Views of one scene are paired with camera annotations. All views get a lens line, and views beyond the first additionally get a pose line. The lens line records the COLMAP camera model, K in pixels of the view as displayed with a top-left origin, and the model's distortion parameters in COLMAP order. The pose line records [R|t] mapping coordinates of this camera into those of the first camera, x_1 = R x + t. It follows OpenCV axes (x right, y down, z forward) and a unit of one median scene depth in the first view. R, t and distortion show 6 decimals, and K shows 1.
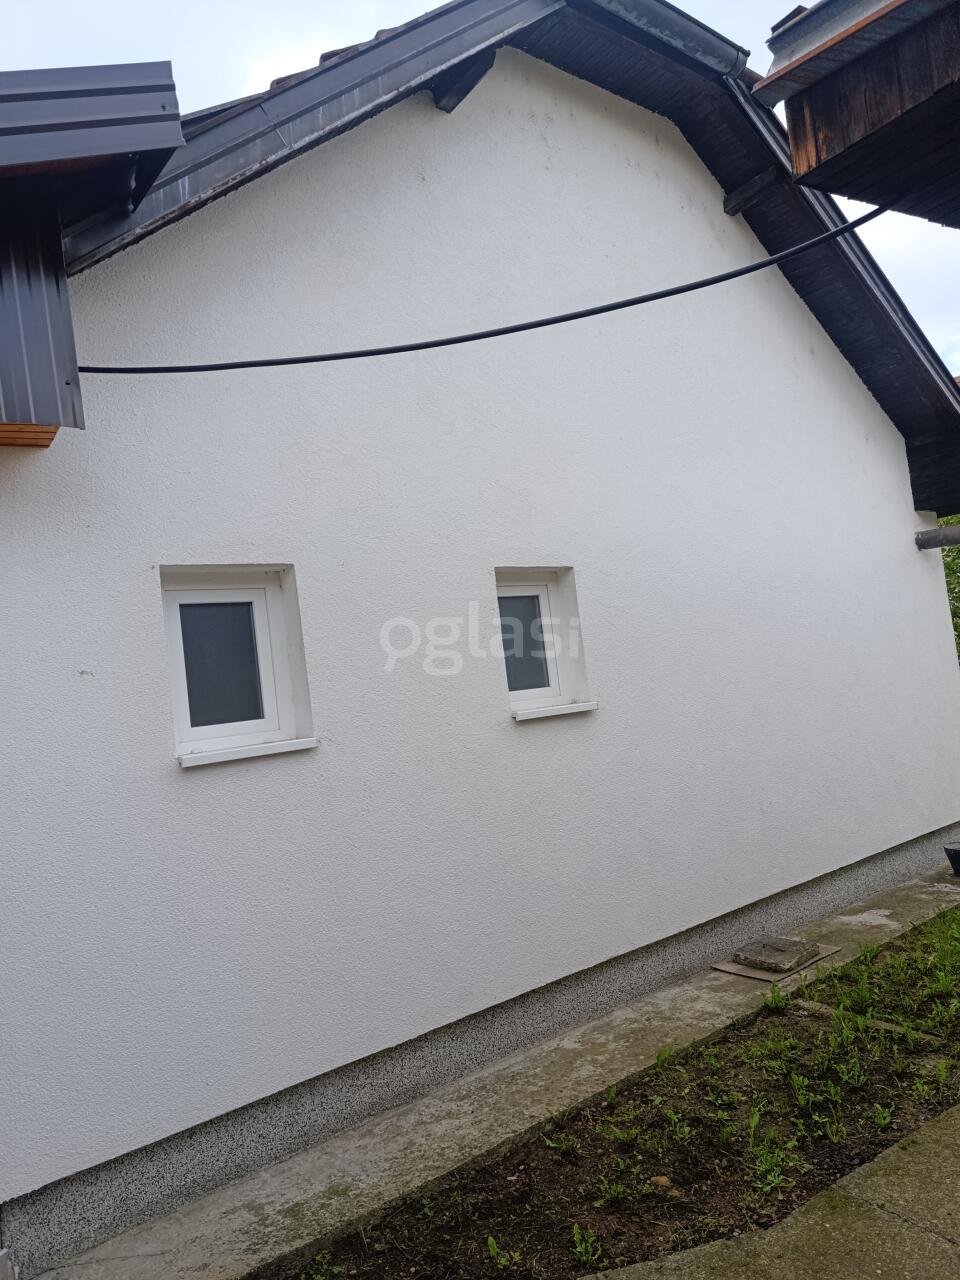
lens RADIAL K [[866.8, 0, 478.3], [0, 866.8, 637.2], [0, 0, 1]] dist [0.042037, -0.043205]
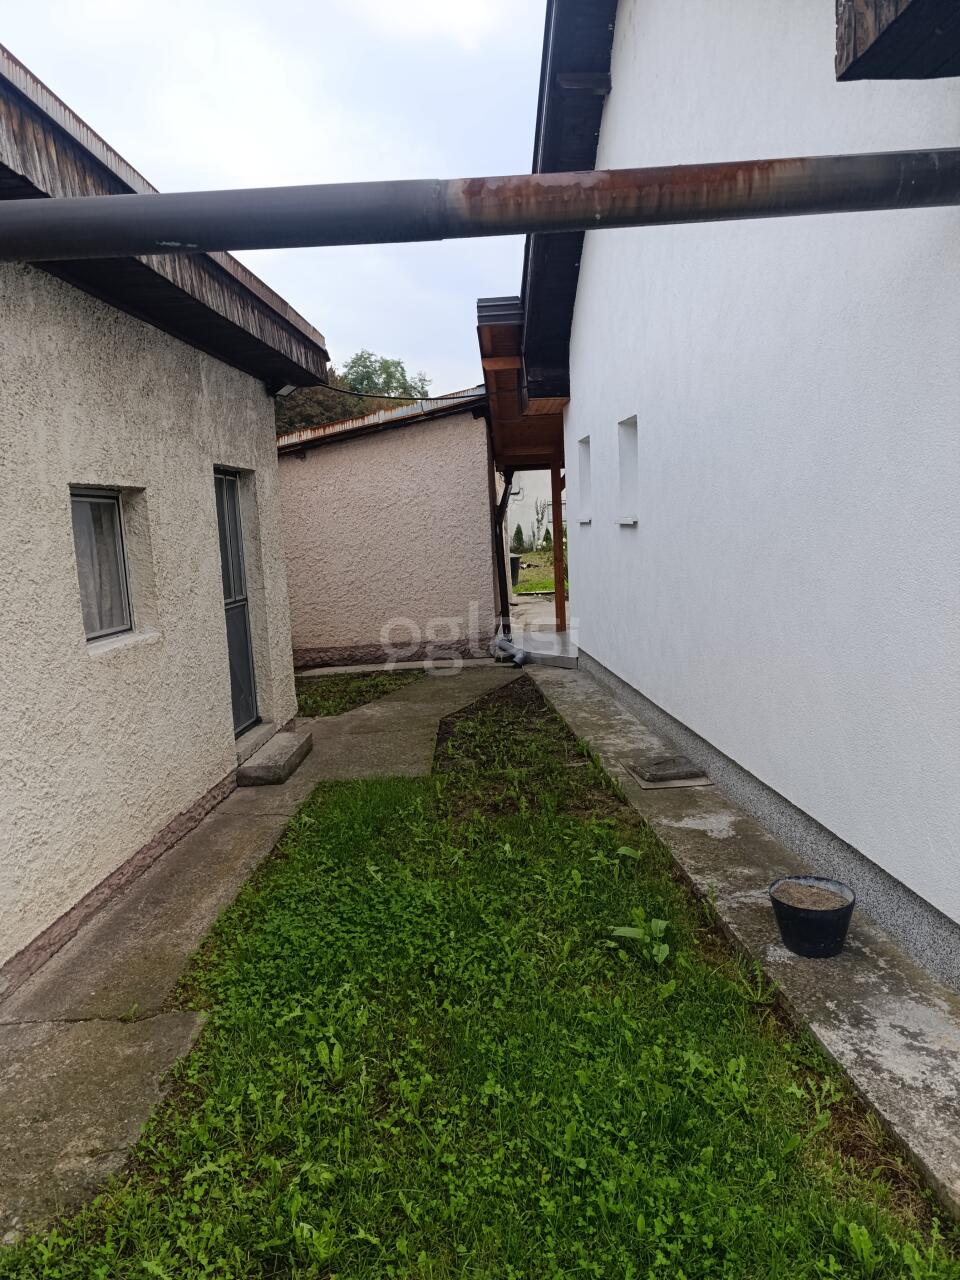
lens RADIAL K [[866.8, 0, 478.3], [0, 866.8, 637.2], [0, 0, 1]] dist [0.042037, -0.043205]
pose [[-0.526219, 0.259214, -0.809878, 1.222938], [0.168673, 0.965300, 0.199363, -0.046662], [0.833453, -0.031696, -0.551681, 1.328826]]
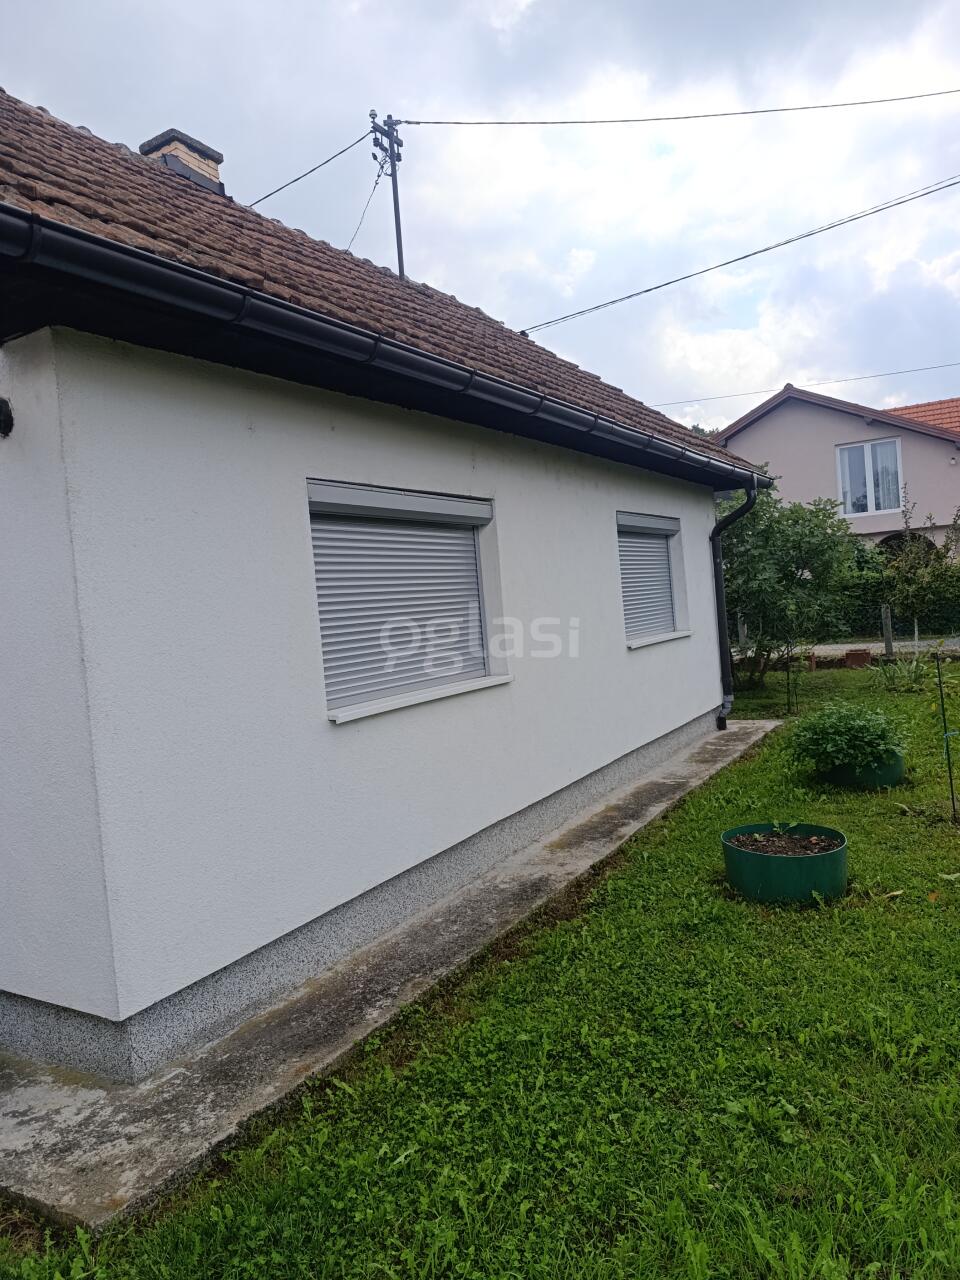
lens RADIAL K [[866.8, 0, 478.3], [0, 866.8, 637.2], [0, 0, 1]] dist [0.042037, -0.043205]
pose [[0.382628, 0.124090, -0.915531, 1.355055], [0.098183, 0.979867, 0.173843, -0.065377], [0.918671, -0.156407, 0.362741, 1.369226]]
